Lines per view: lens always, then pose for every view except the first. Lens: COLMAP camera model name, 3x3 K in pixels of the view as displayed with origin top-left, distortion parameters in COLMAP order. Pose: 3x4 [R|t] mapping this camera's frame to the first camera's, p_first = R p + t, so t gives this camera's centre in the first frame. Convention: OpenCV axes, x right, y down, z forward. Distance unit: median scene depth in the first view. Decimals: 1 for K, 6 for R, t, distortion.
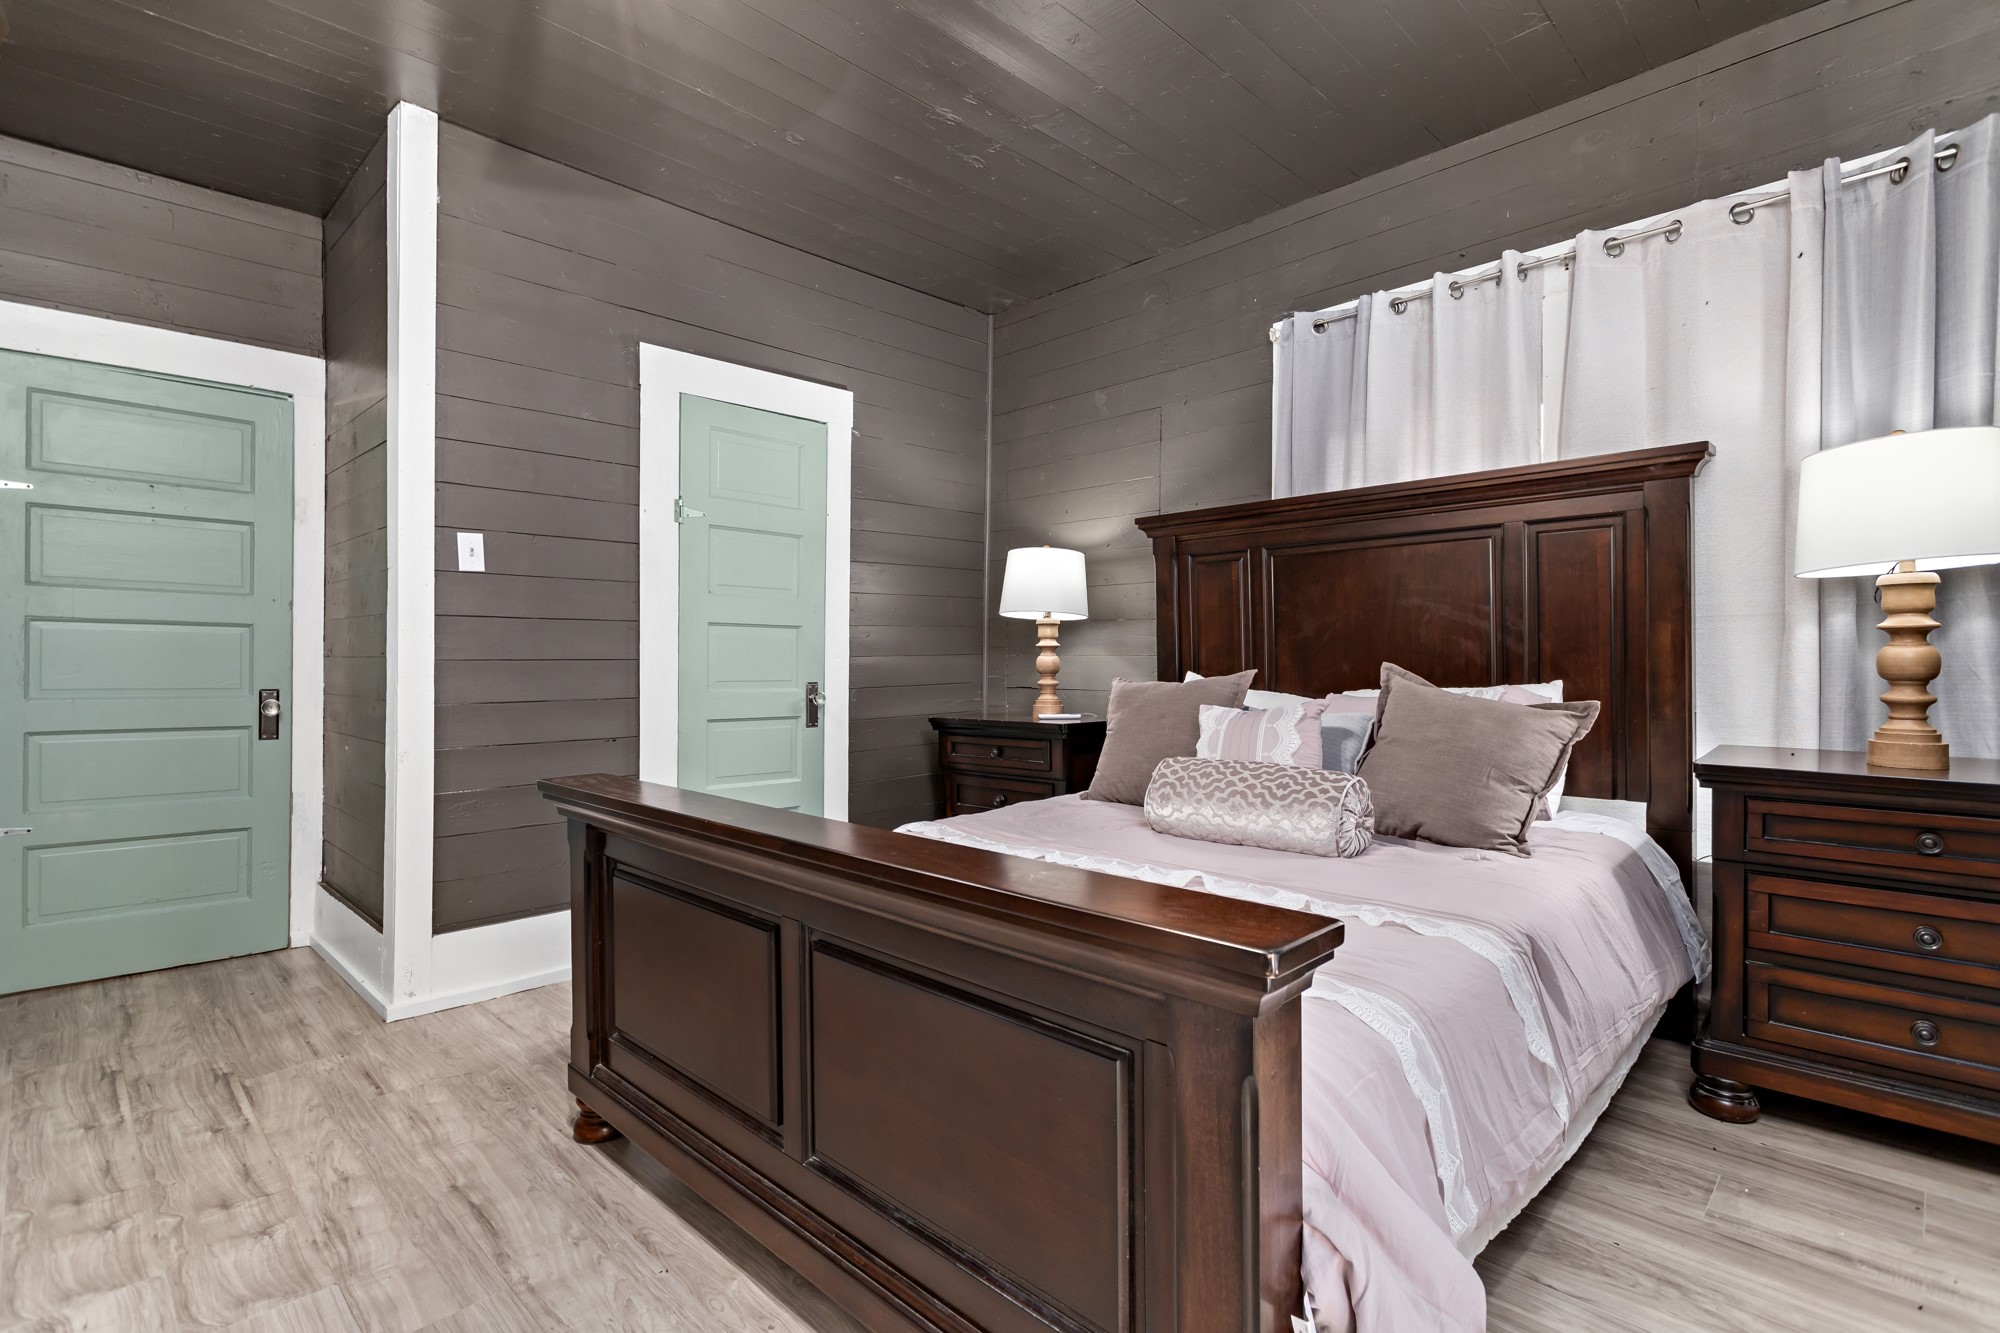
lens RADIAL K [[982.7, 0, 1000.0], [0, 982.7, 666.5], [0, 0, 1]] dist [0.000698, 0.000137]
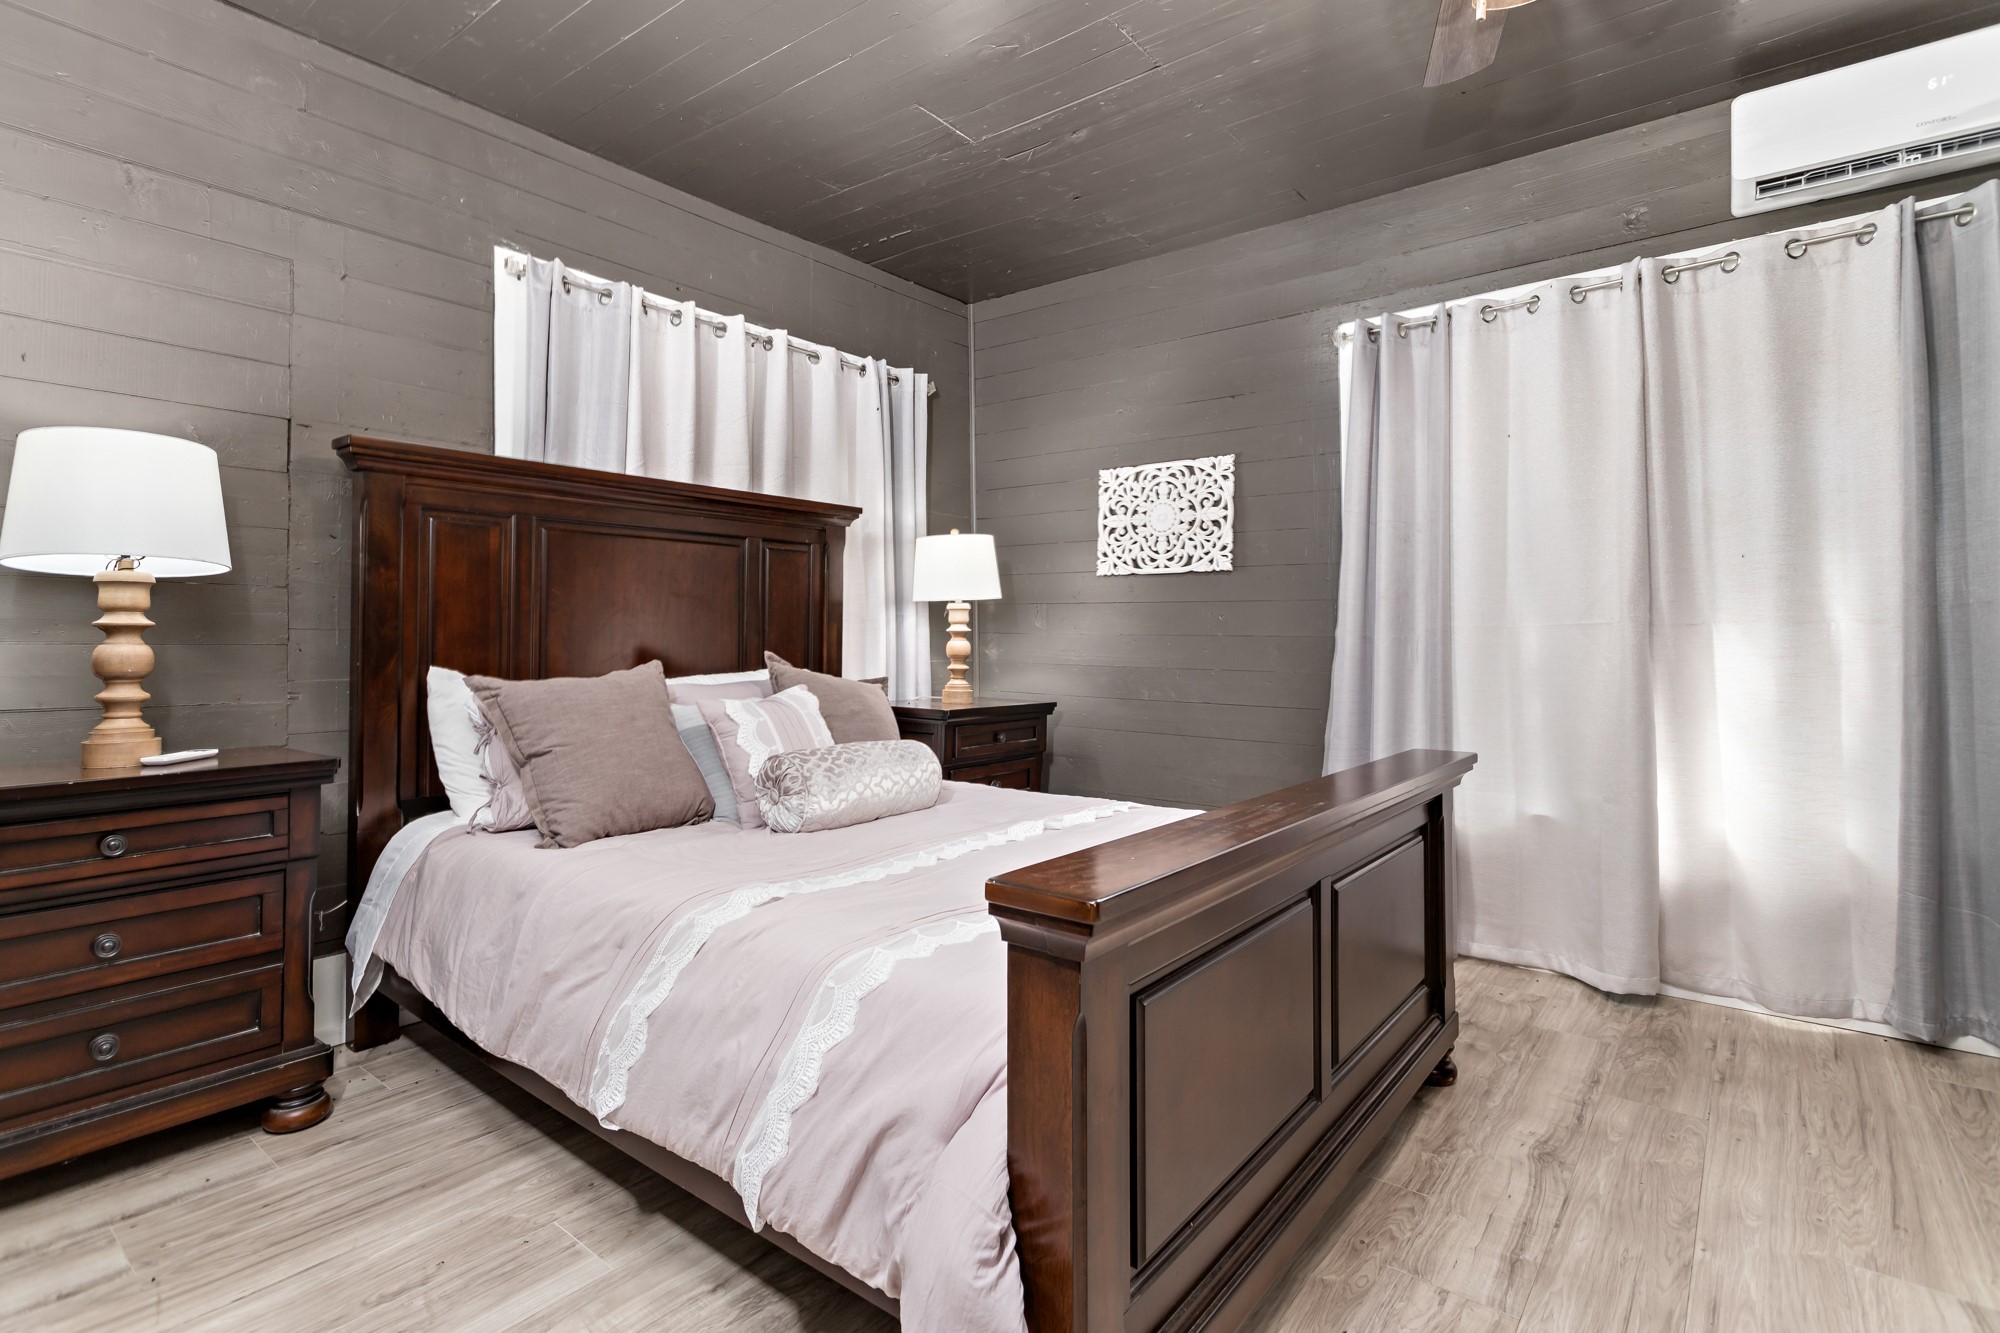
lens RADIAL K [[951.6, 0, 996.0], [0, 951.6, 625.1], [0, 0, 1]] dist [-0.000260, 0.000341]
pose [[-0.107556, 0.027199, 0.993827, -0.561322], [0.014829, 0.999558, -0.025751, -0.001138], [-0.994088, 0.011968, -0.107912, 0.672706]]
